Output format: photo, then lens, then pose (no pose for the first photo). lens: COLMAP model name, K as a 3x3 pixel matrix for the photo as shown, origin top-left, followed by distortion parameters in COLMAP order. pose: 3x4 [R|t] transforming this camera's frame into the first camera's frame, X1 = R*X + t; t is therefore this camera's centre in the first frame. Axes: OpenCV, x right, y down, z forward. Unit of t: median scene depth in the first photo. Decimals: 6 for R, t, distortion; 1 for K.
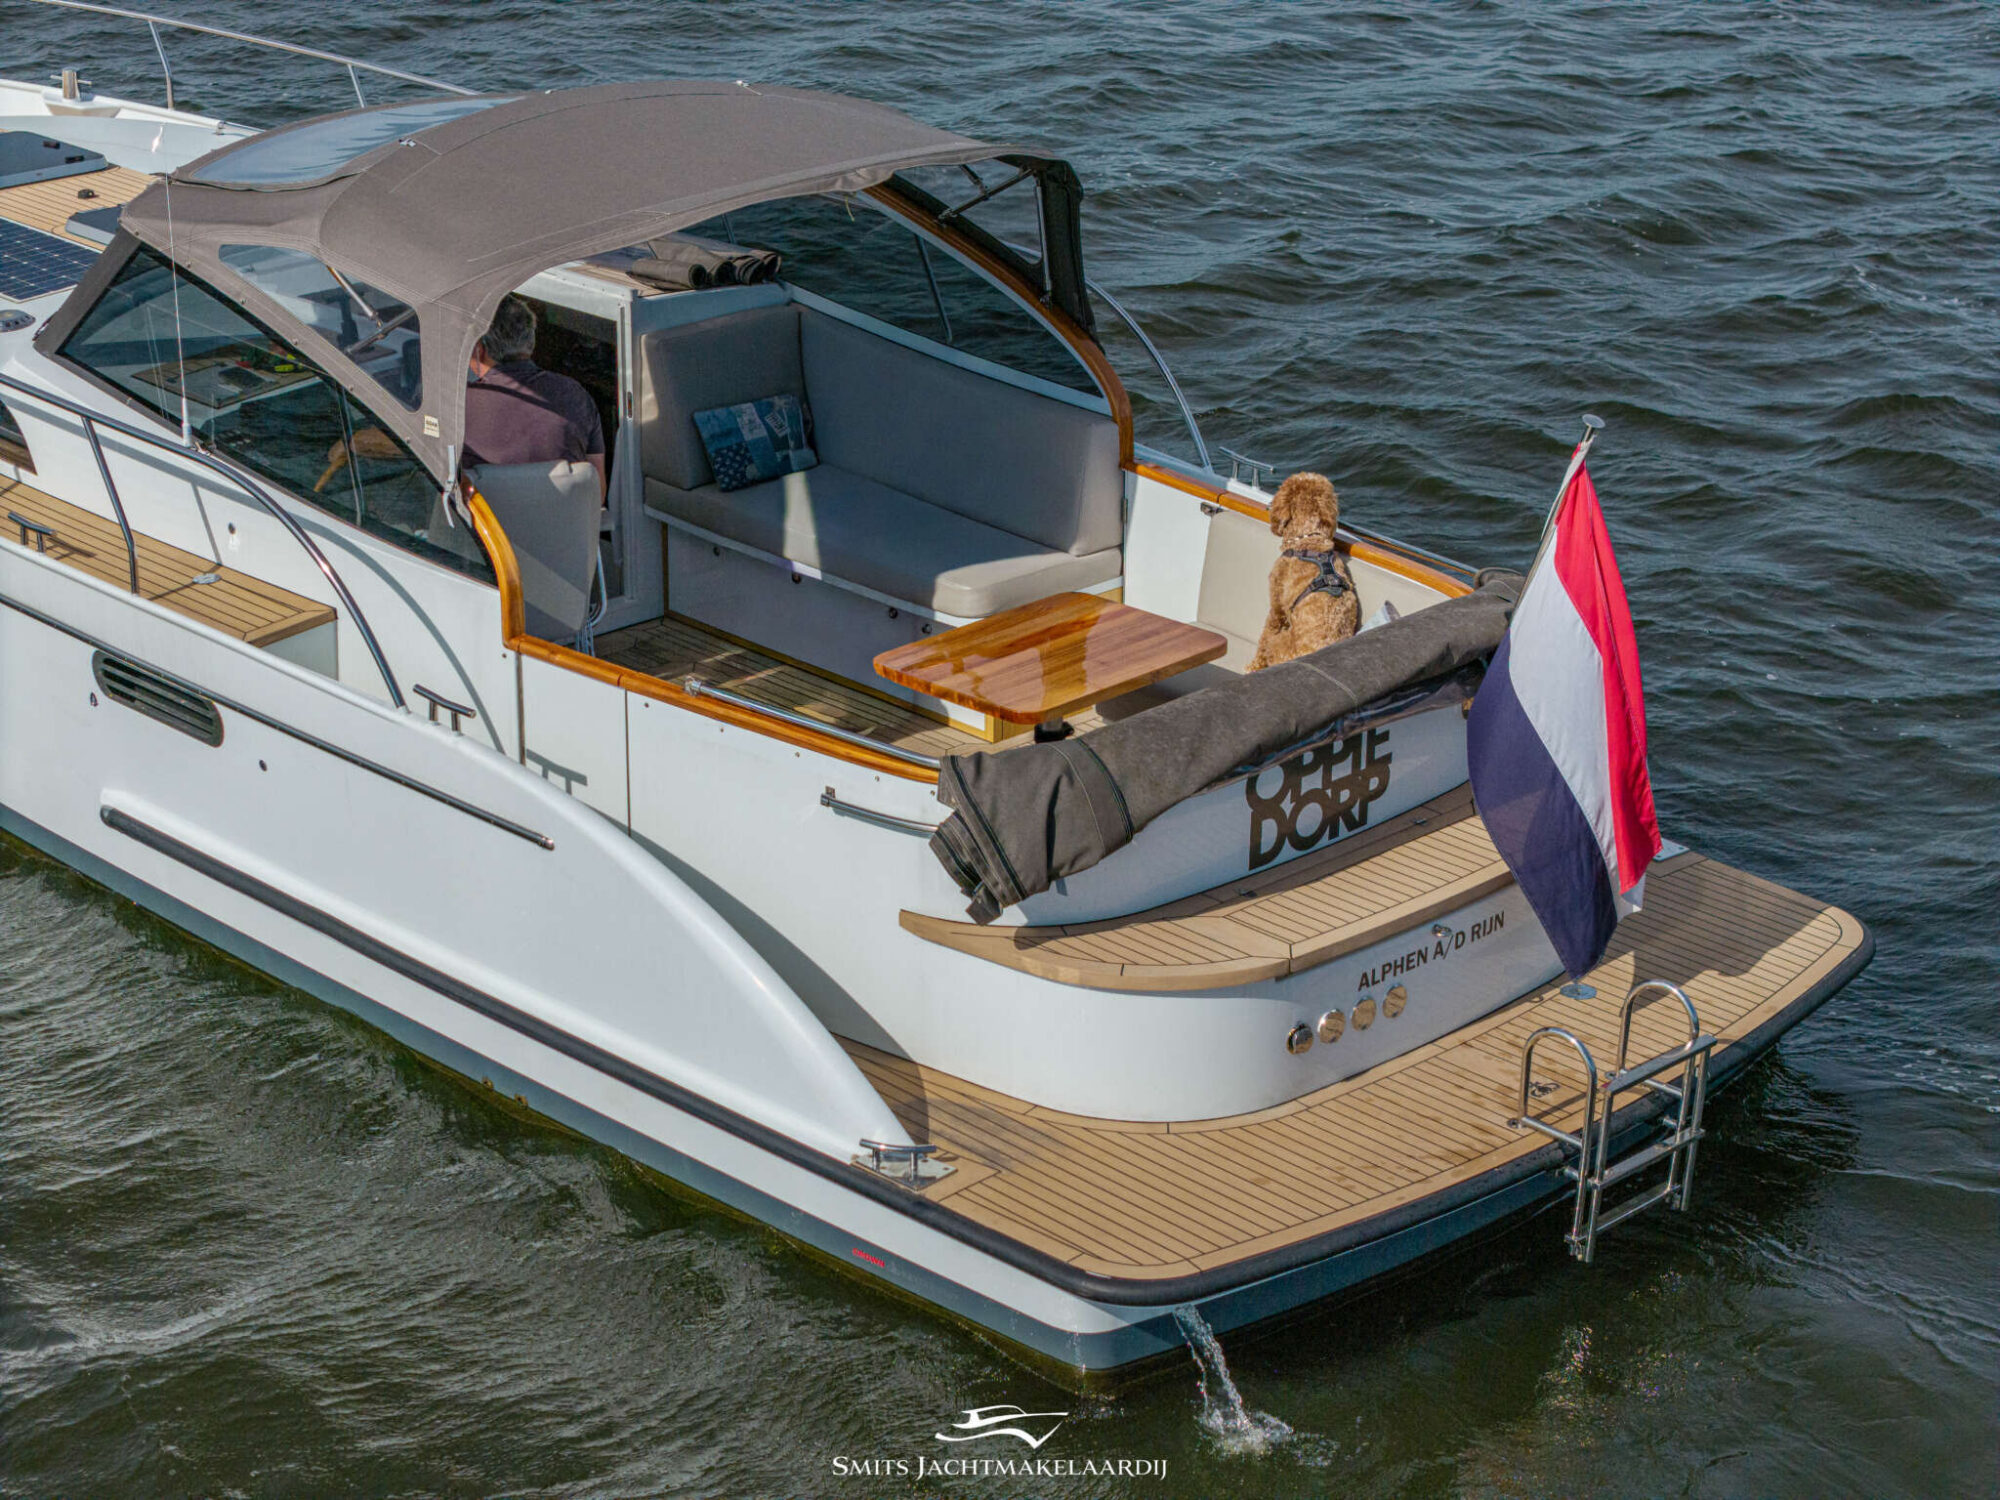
lens RADIAL K [[4075.2, 0, 1000.0], [0, 4075.2, 750.5], [0, 0, 1]] dist [-0.127381, 0.000000]
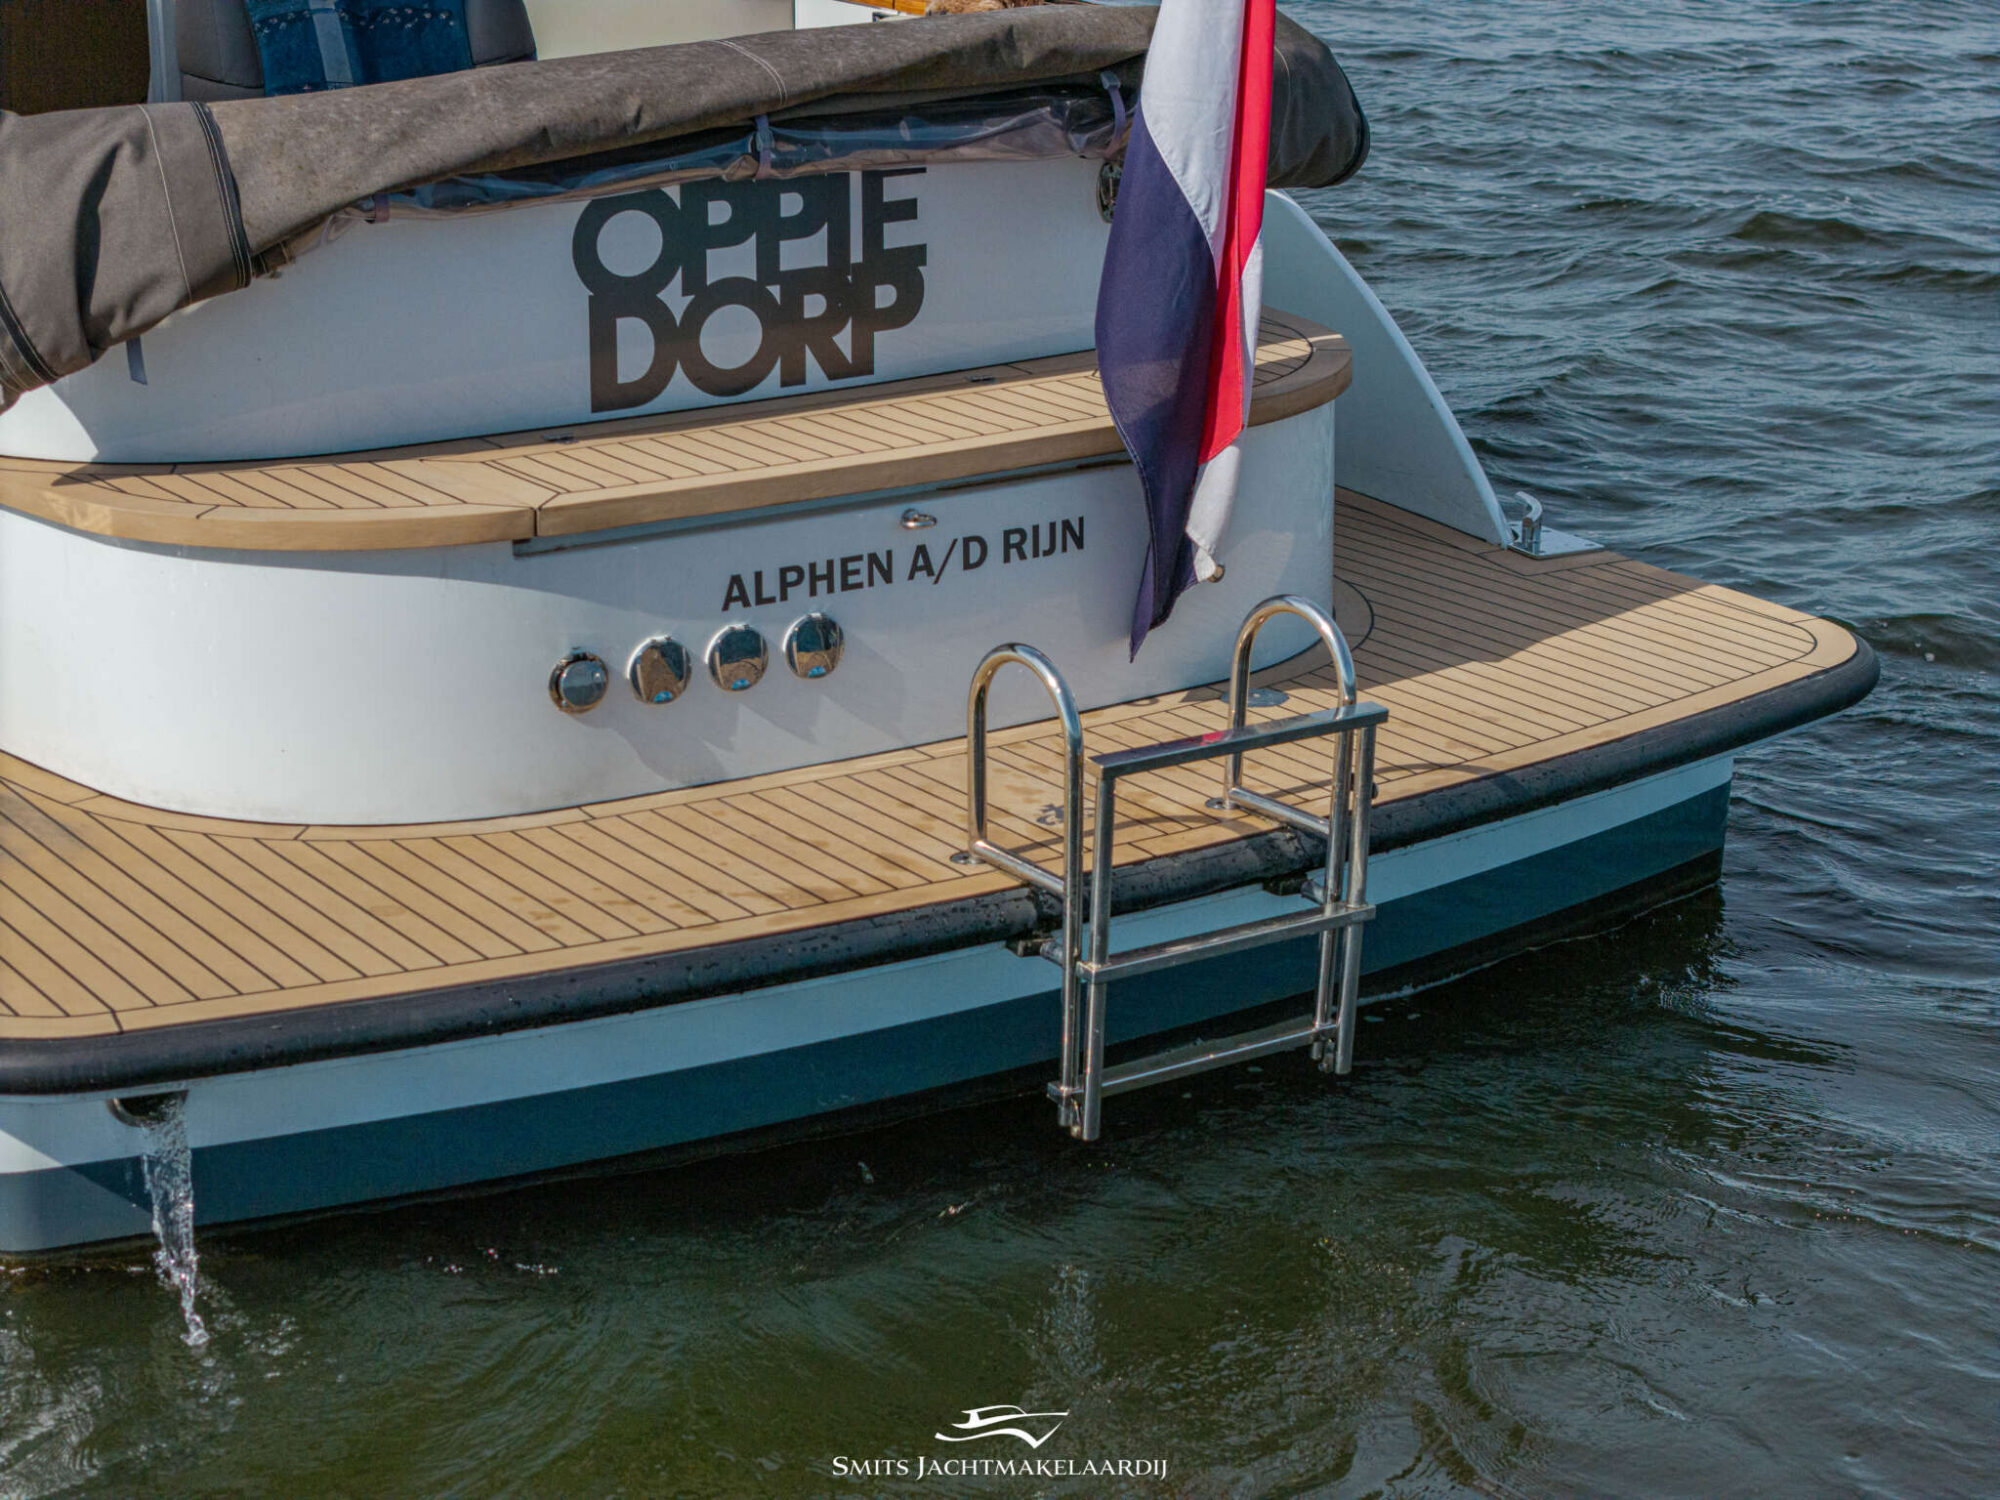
lens RADIAL K [[4075.2, 0, 1000.2], [0, 4075.2, 747.1], [0, 0, 1]] dist [-0.127381, 0.000000]
pose [[0.979595, 0.034611, -0.197978, 0.222173], [-0.054337, 0.993985, -0.095086, 0.121705], [0.193496, 0.103903, 0.975584, 0.494177]]
